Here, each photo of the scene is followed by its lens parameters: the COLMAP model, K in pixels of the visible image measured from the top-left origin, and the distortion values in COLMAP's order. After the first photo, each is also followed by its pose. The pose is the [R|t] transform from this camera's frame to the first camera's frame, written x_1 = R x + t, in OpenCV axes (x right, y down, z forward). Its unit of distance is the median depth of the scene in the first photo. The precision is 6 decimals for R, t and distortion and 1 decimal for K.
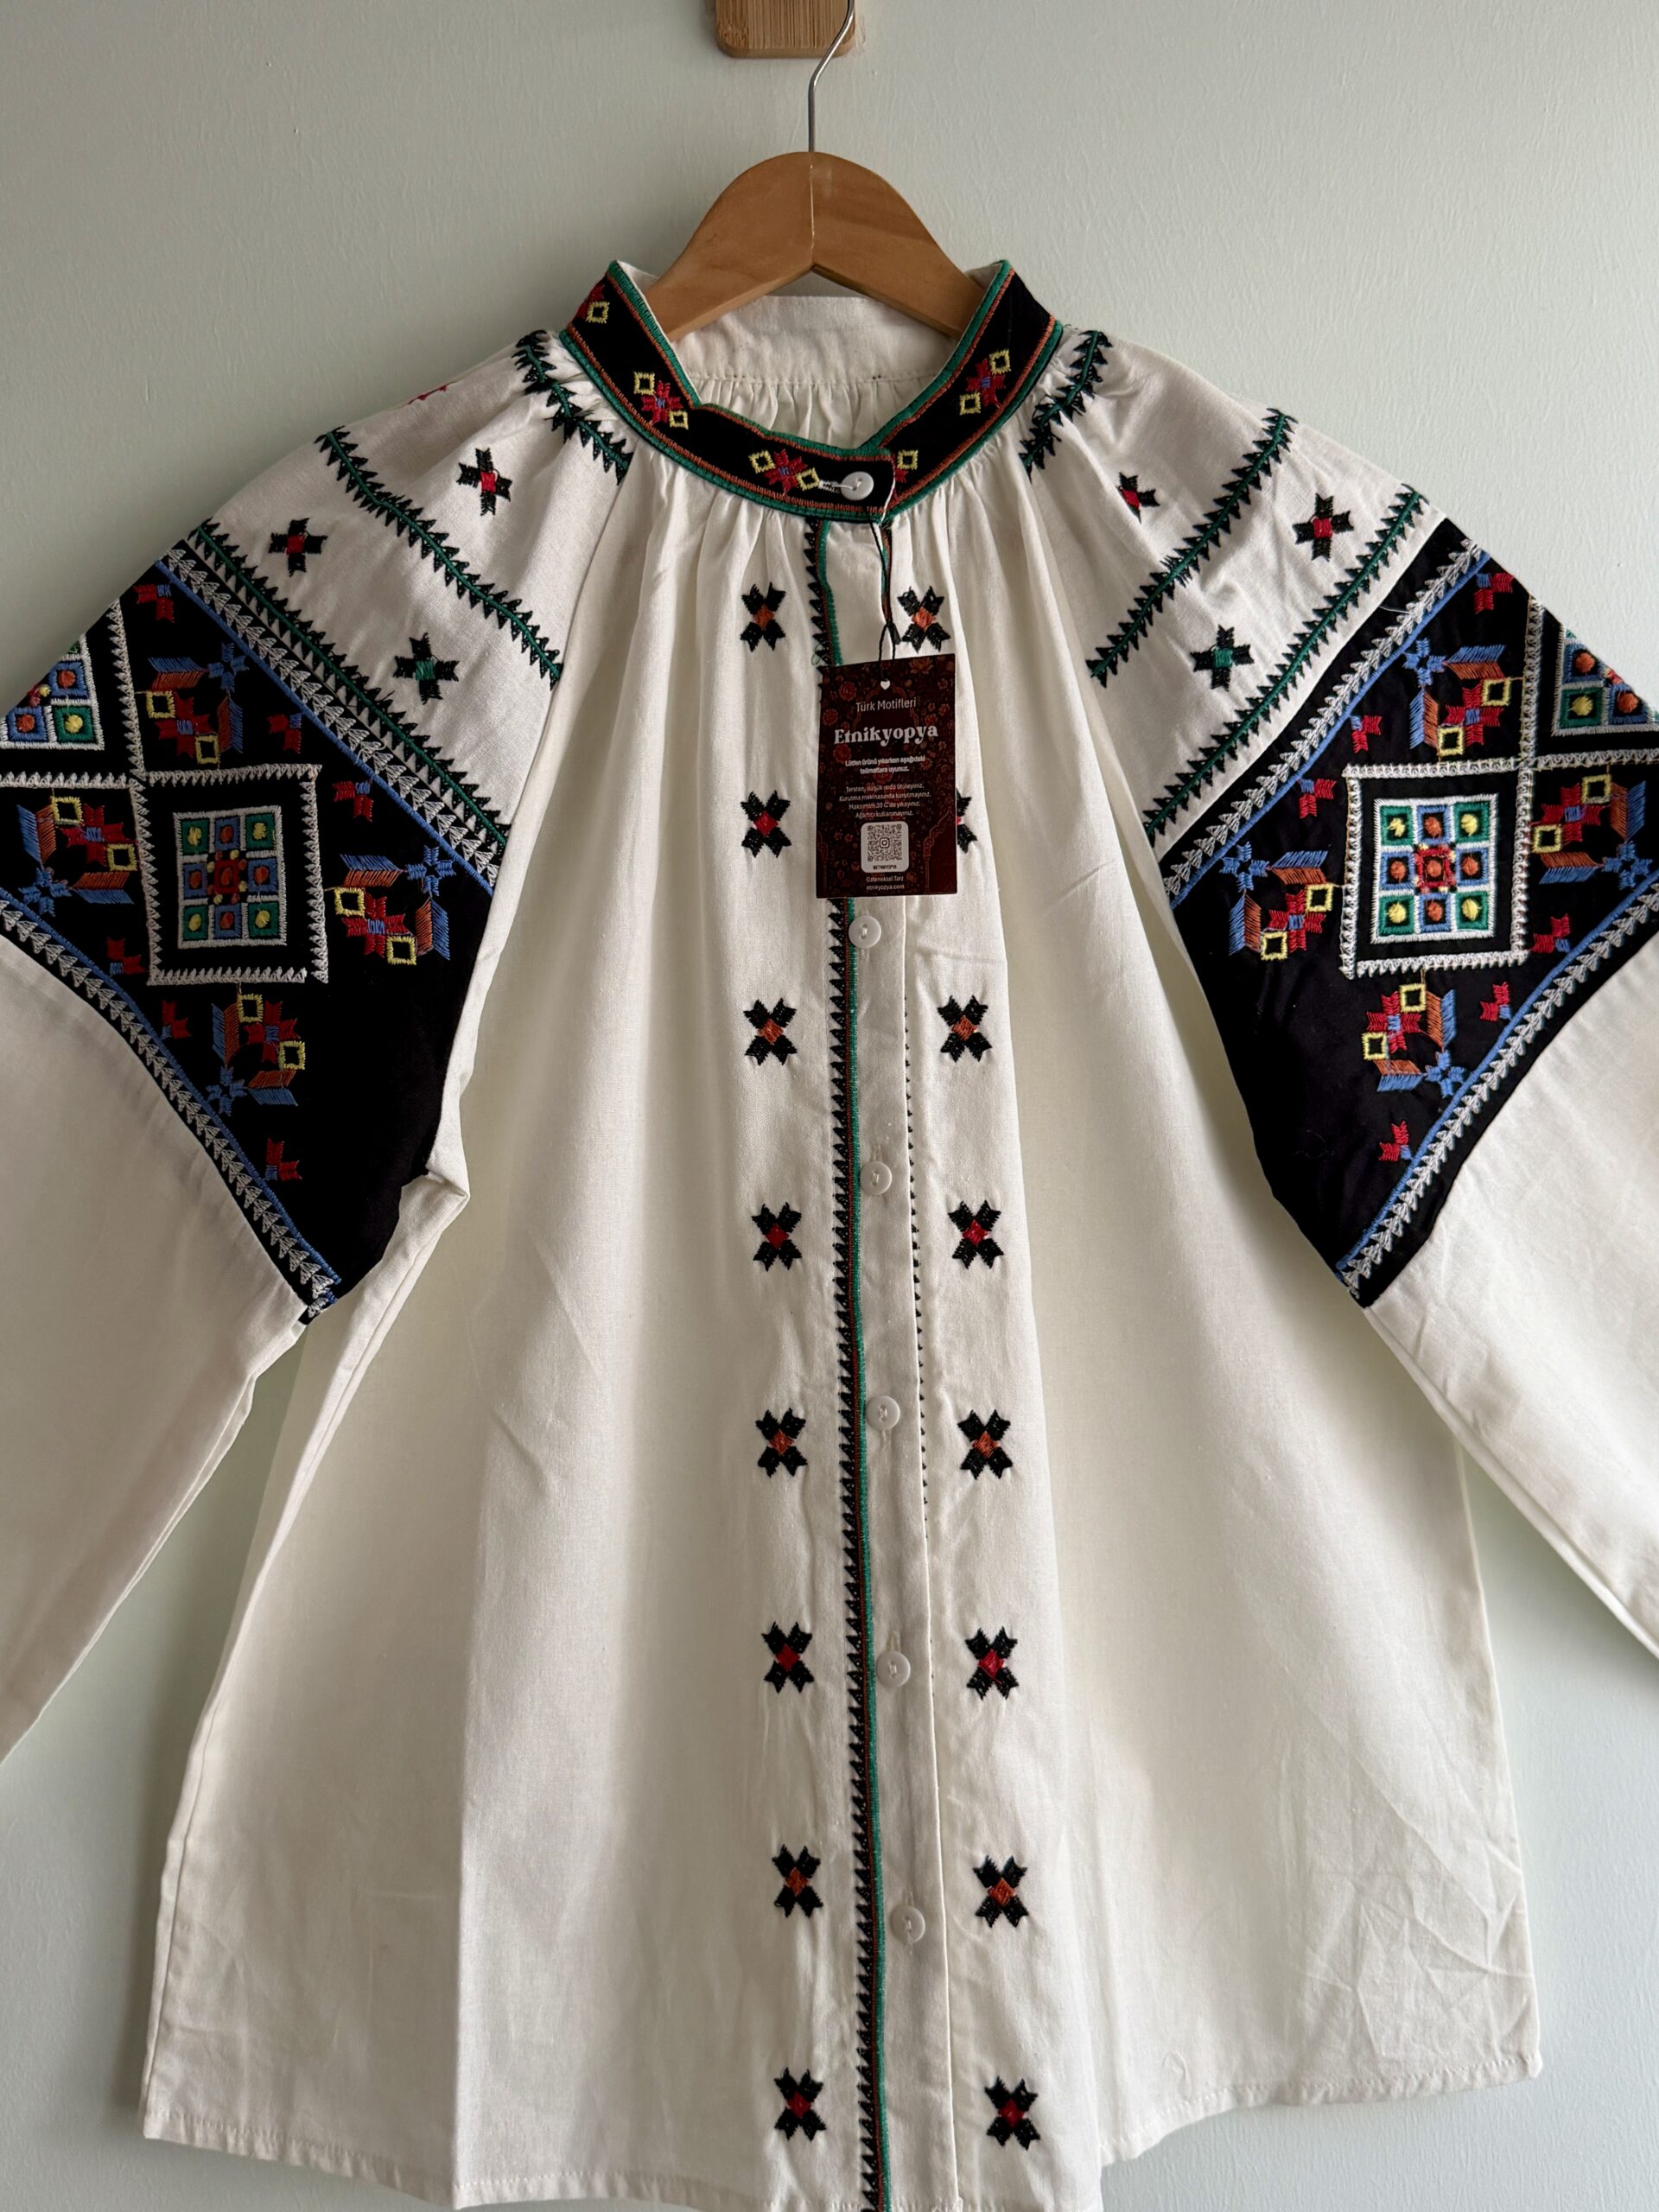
lens RADIAL K [[2092.4, 0, 812.2], [0, 2092.4, 1110.5], [0, 0, 1]] dist [0.079428, 0.000000]
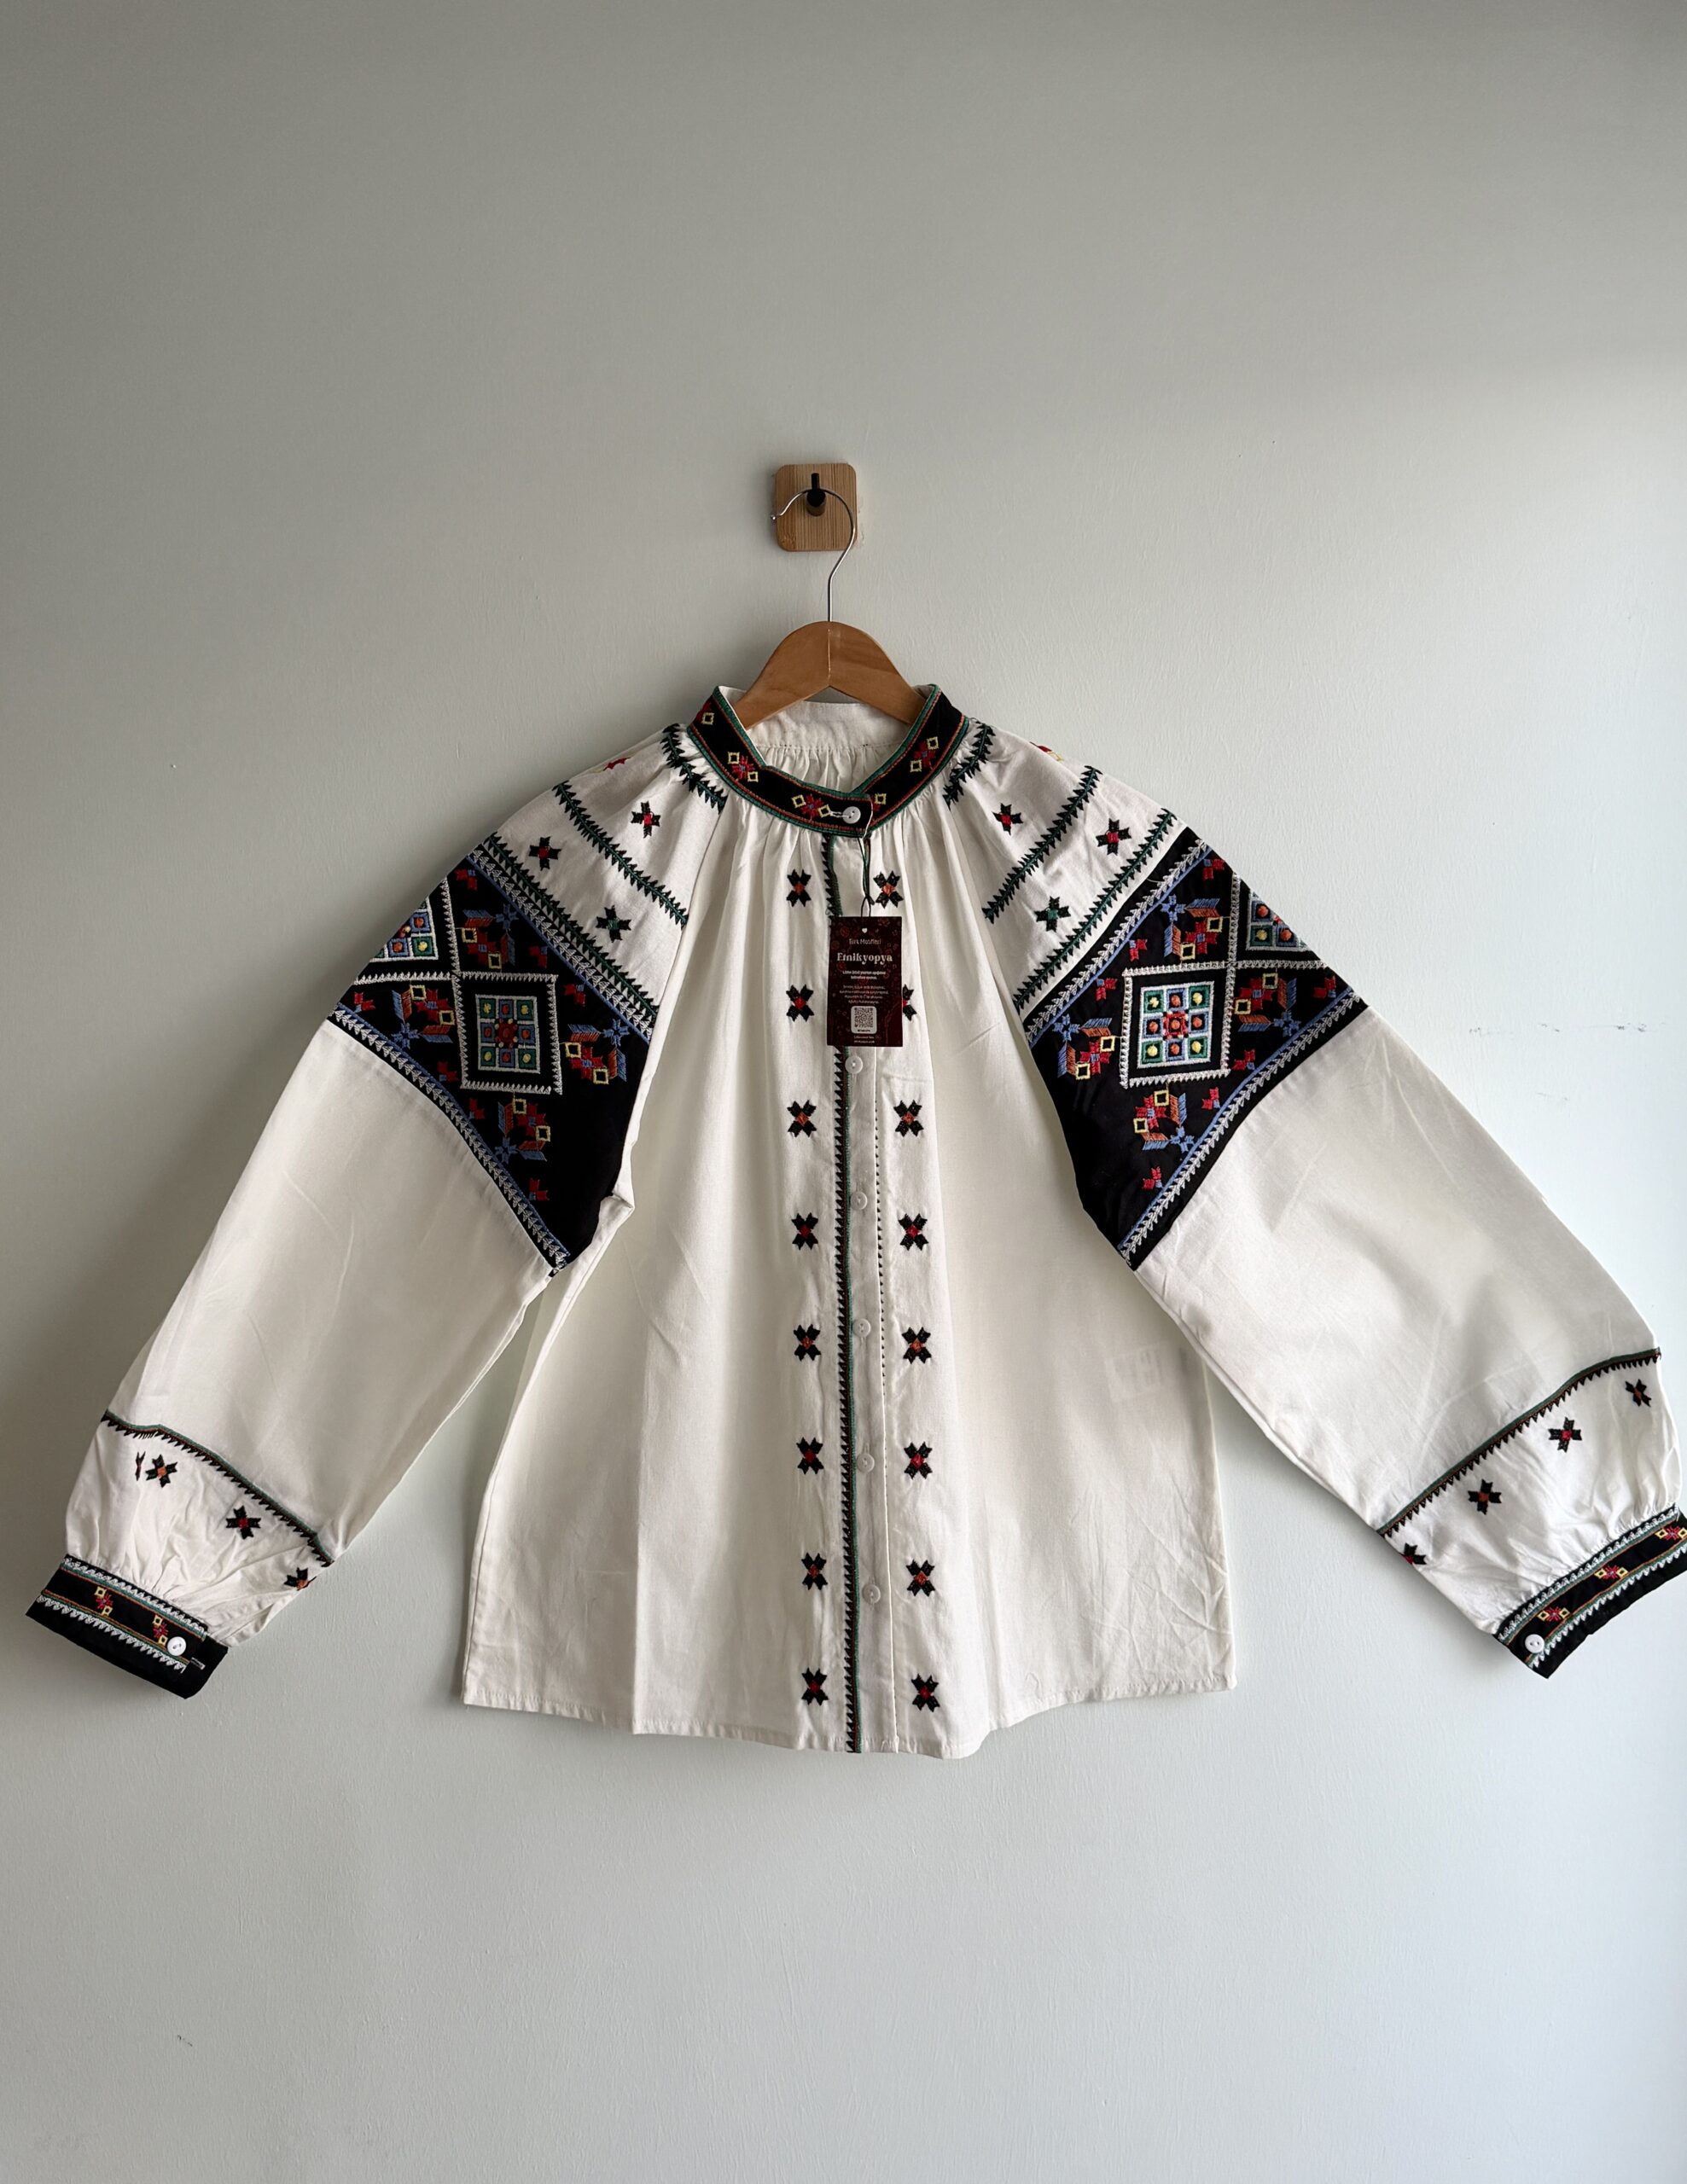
lens RADIAL K [[2107.2, 0, 843.3], [0, 2107.2, 1091.5], [0, 0, 1]] dist [0.002576, 0.000000]
pose [[0.999223, 0.008217, -0.038540, 0.085771], [-0.004990, 0.996529, 0.083093, -0.211748], [0.039089, -0.082836, 0.995796, -0.810385]]
